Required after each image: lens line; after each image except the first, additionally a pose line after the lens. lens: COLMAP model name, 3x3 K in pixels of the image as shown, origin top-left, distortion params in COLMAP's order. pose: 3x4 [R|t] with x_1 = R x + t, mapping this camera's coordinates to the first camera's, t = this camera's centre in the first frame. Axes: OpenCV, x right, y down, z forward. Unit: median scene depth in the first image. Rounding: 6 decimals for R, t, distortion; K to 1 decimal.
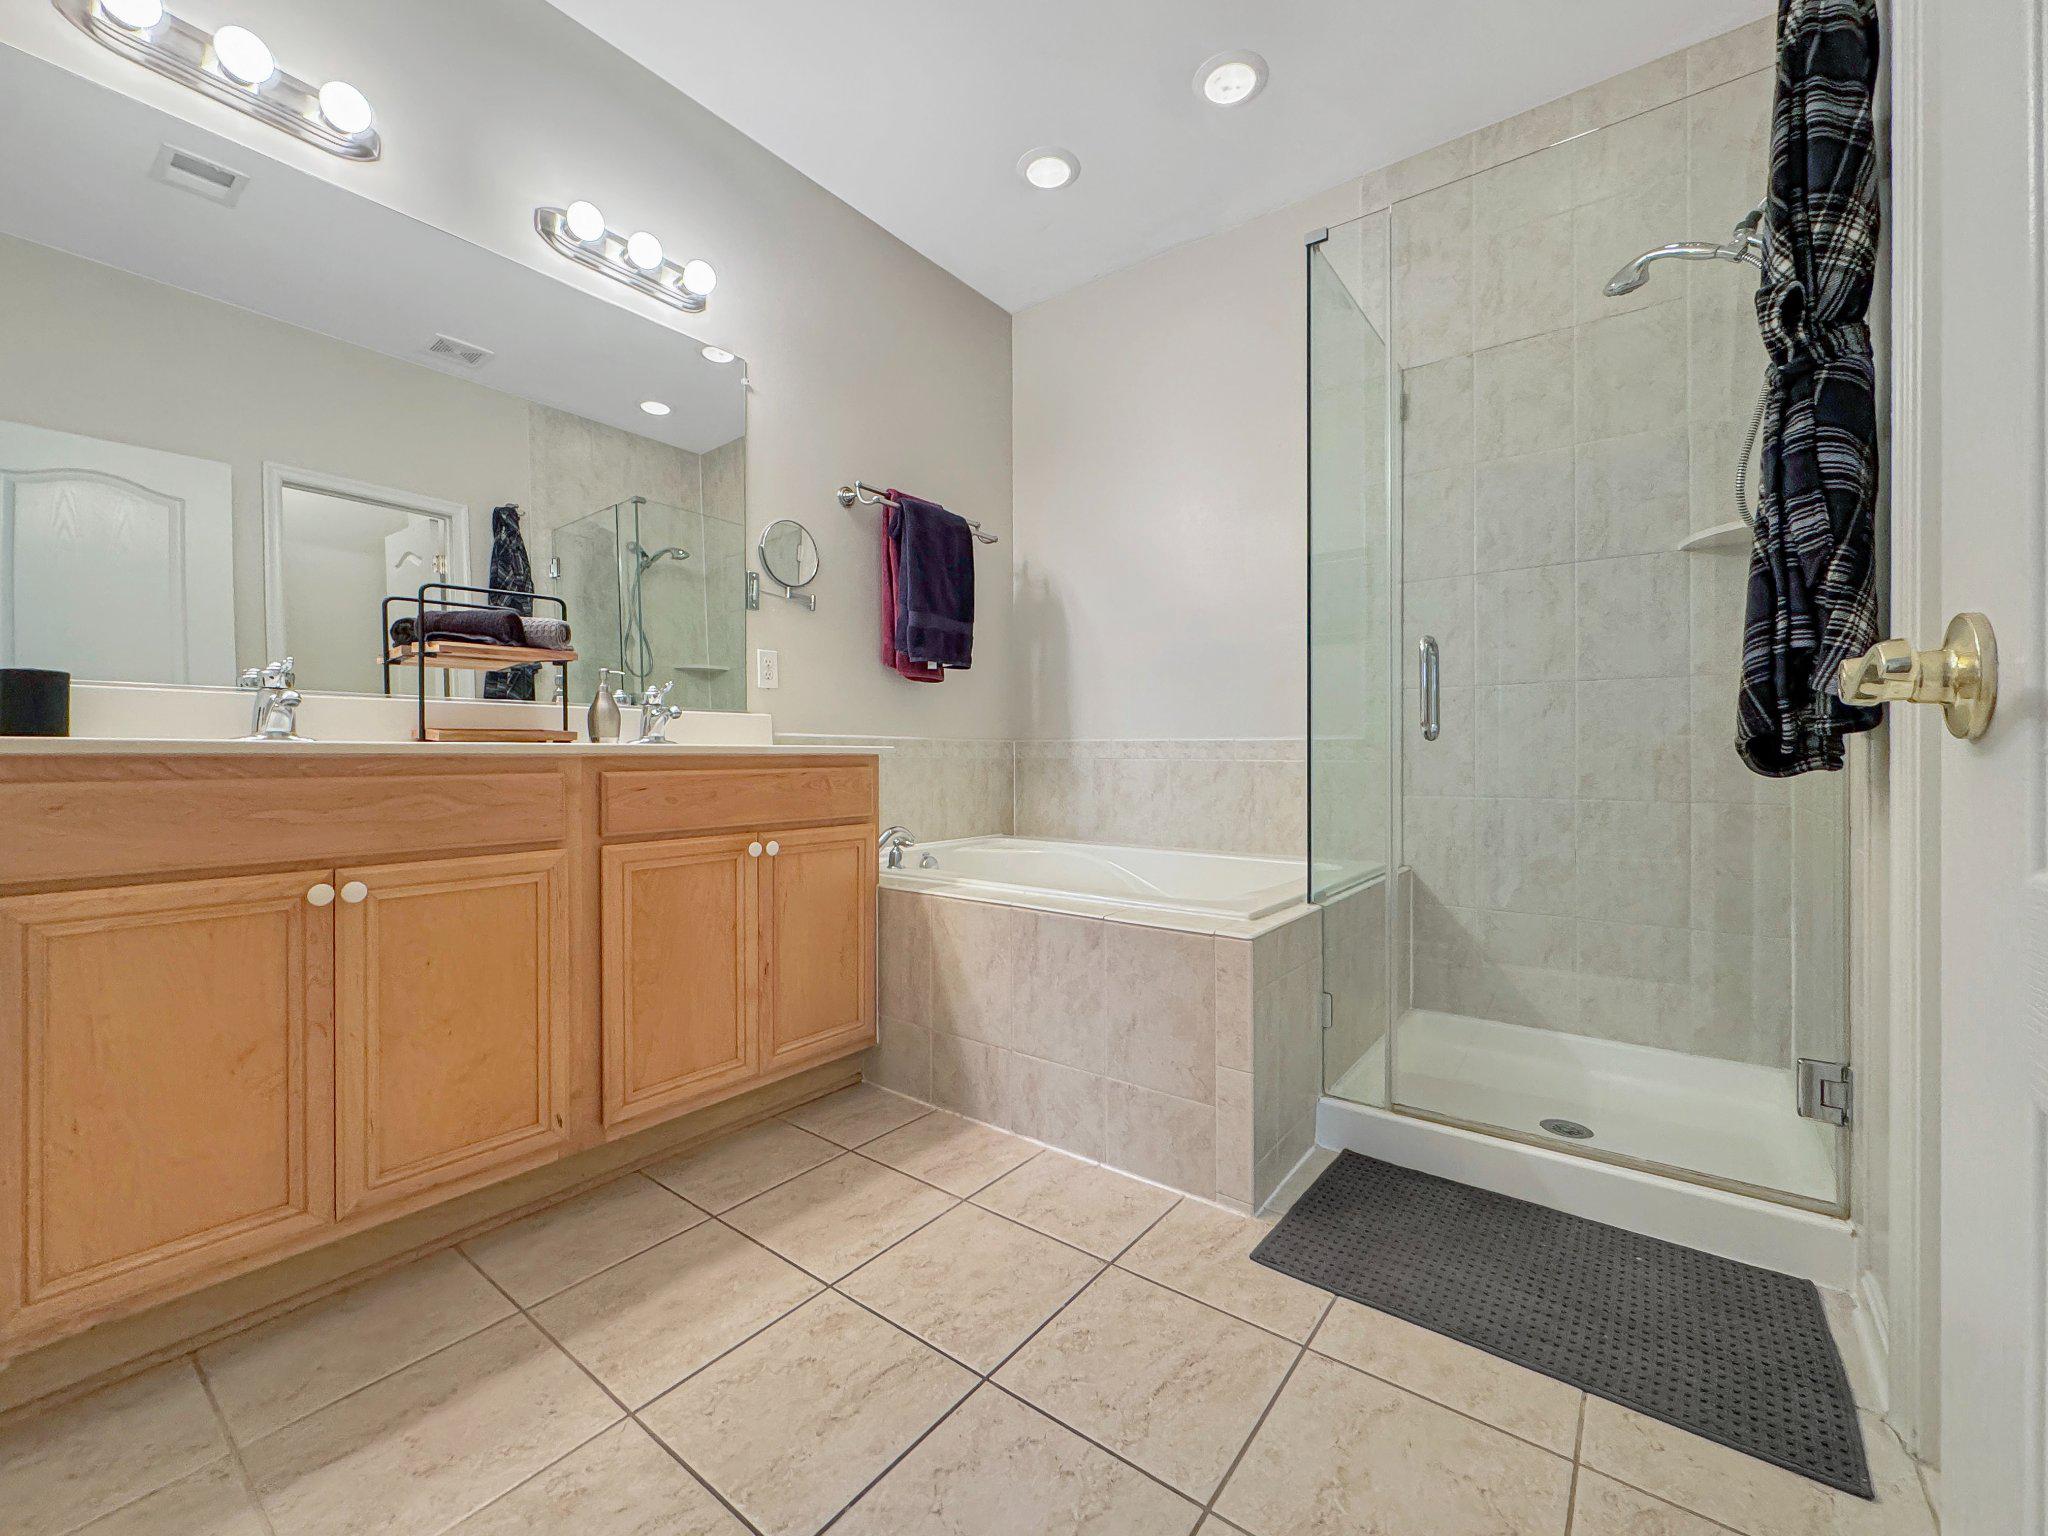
lens RADIAL K [[827.4, 0, 1013.1], [0, 827.4, 761.3], [0, 0, 1]] dist [-0.002301, -0.000114]
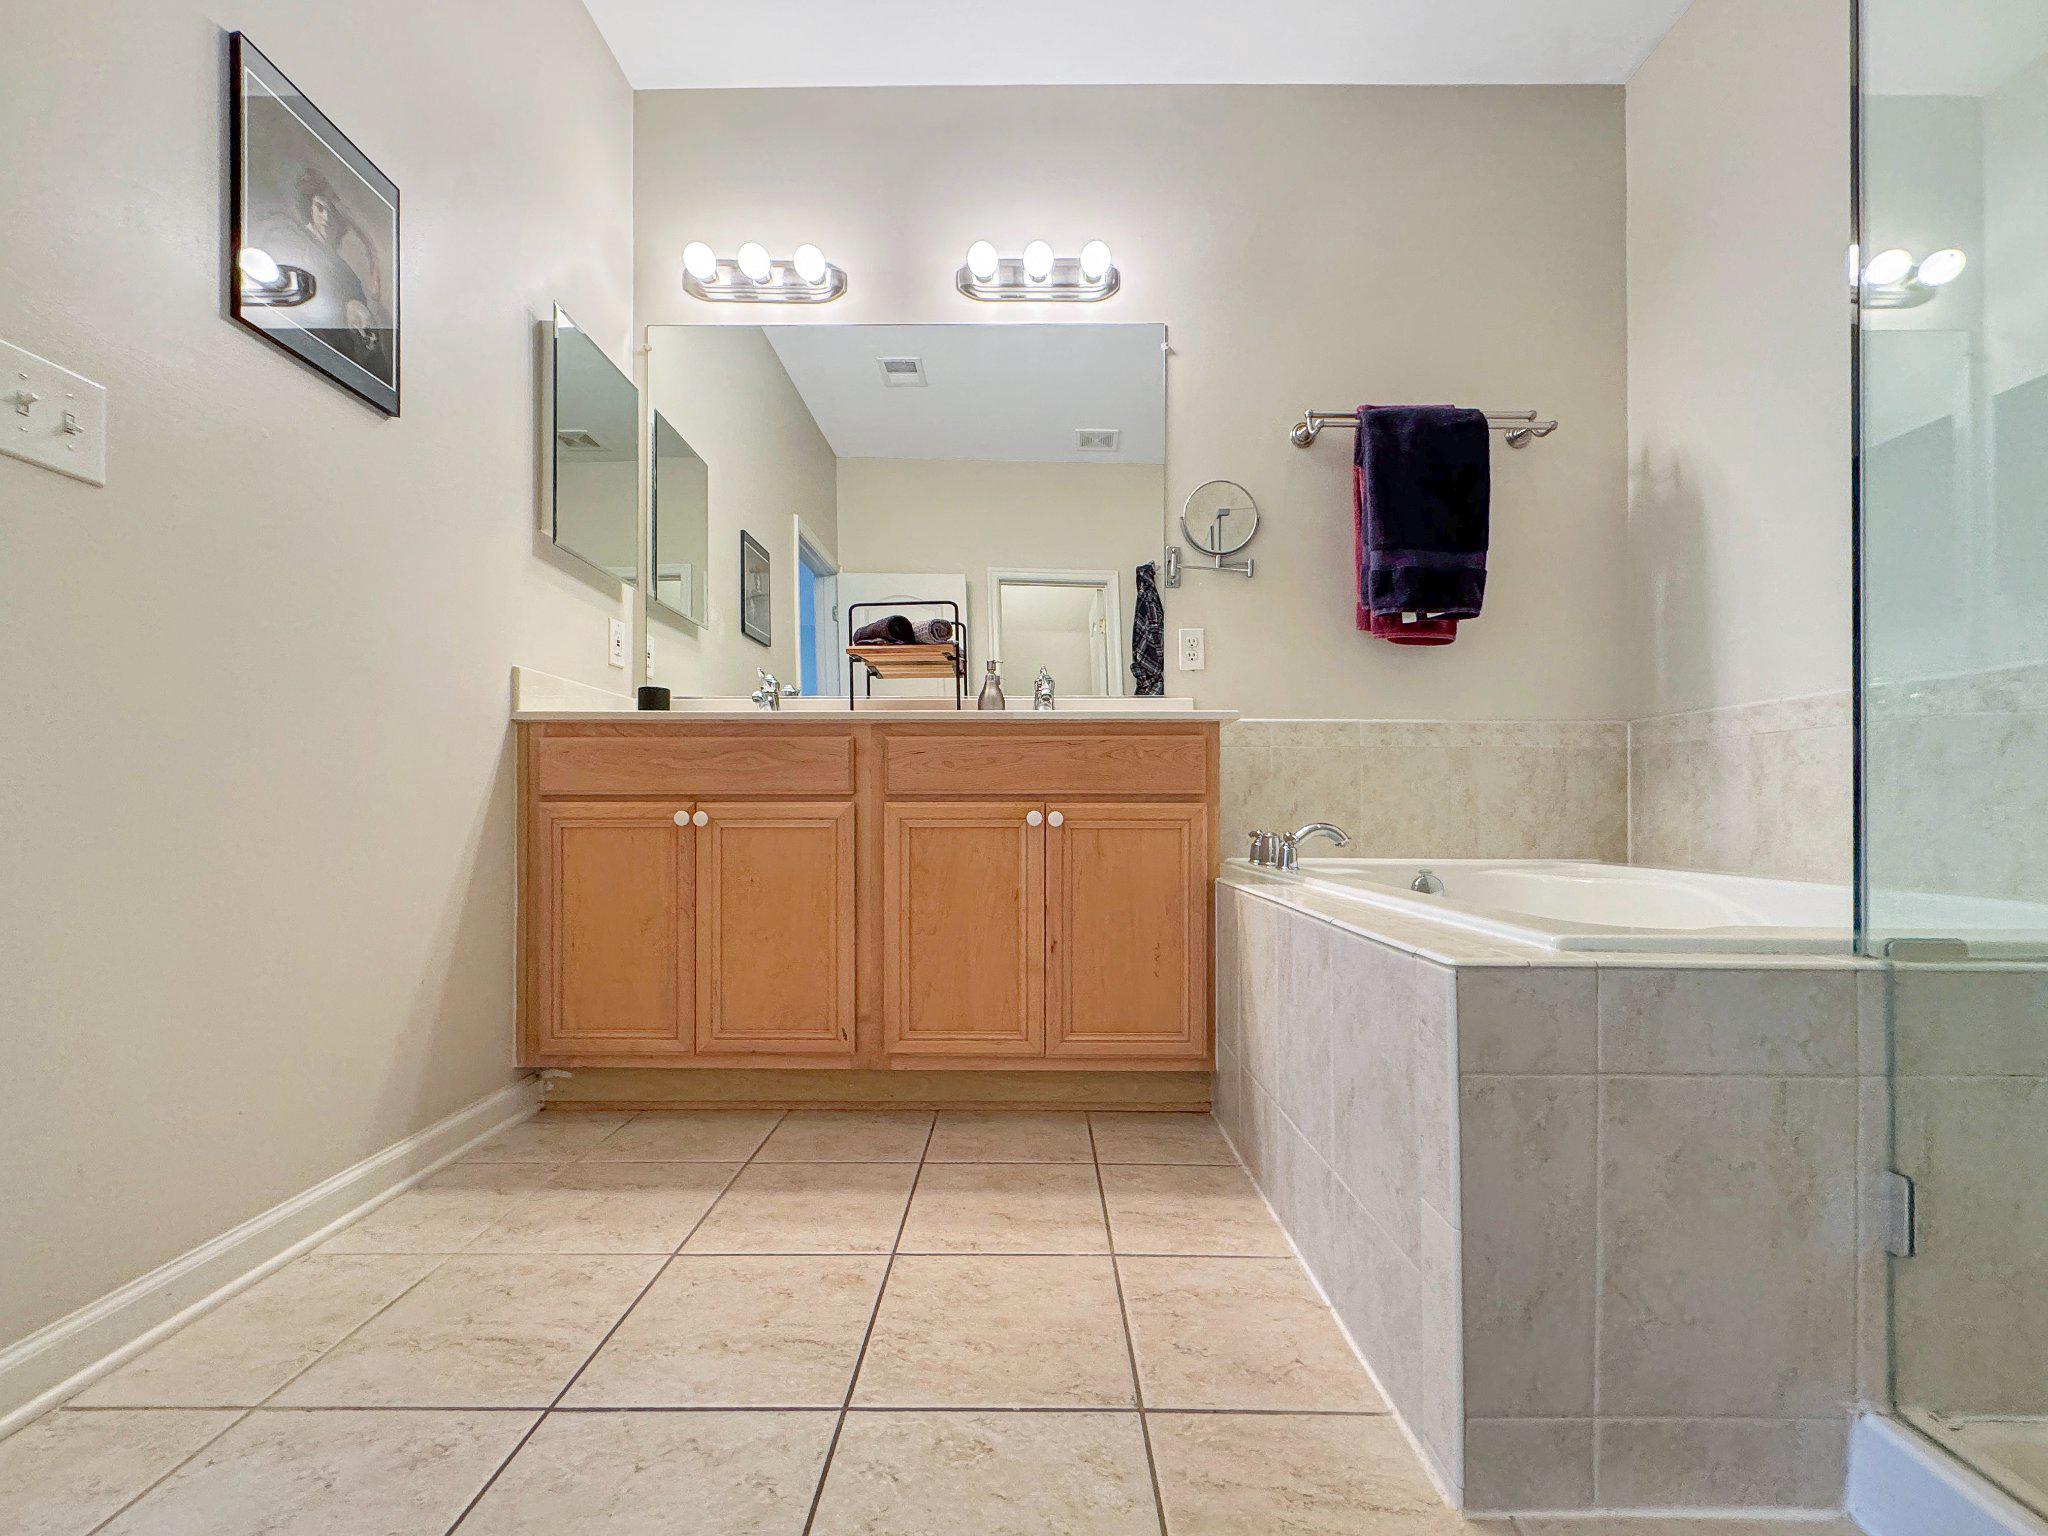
lens RADIAL K [[827.4, 0, 1013.8], [0, 827.4, 819.0], [0, 0, 1]] dist [-0.002301, -0.000114]
pose [[0.612745, 0.006684, -0.790252, 0.415810], [-0.006861, 0.999972, 0.003138, 0.100754], [0.790251, 0.003499, 0.612774, 0.377592]]
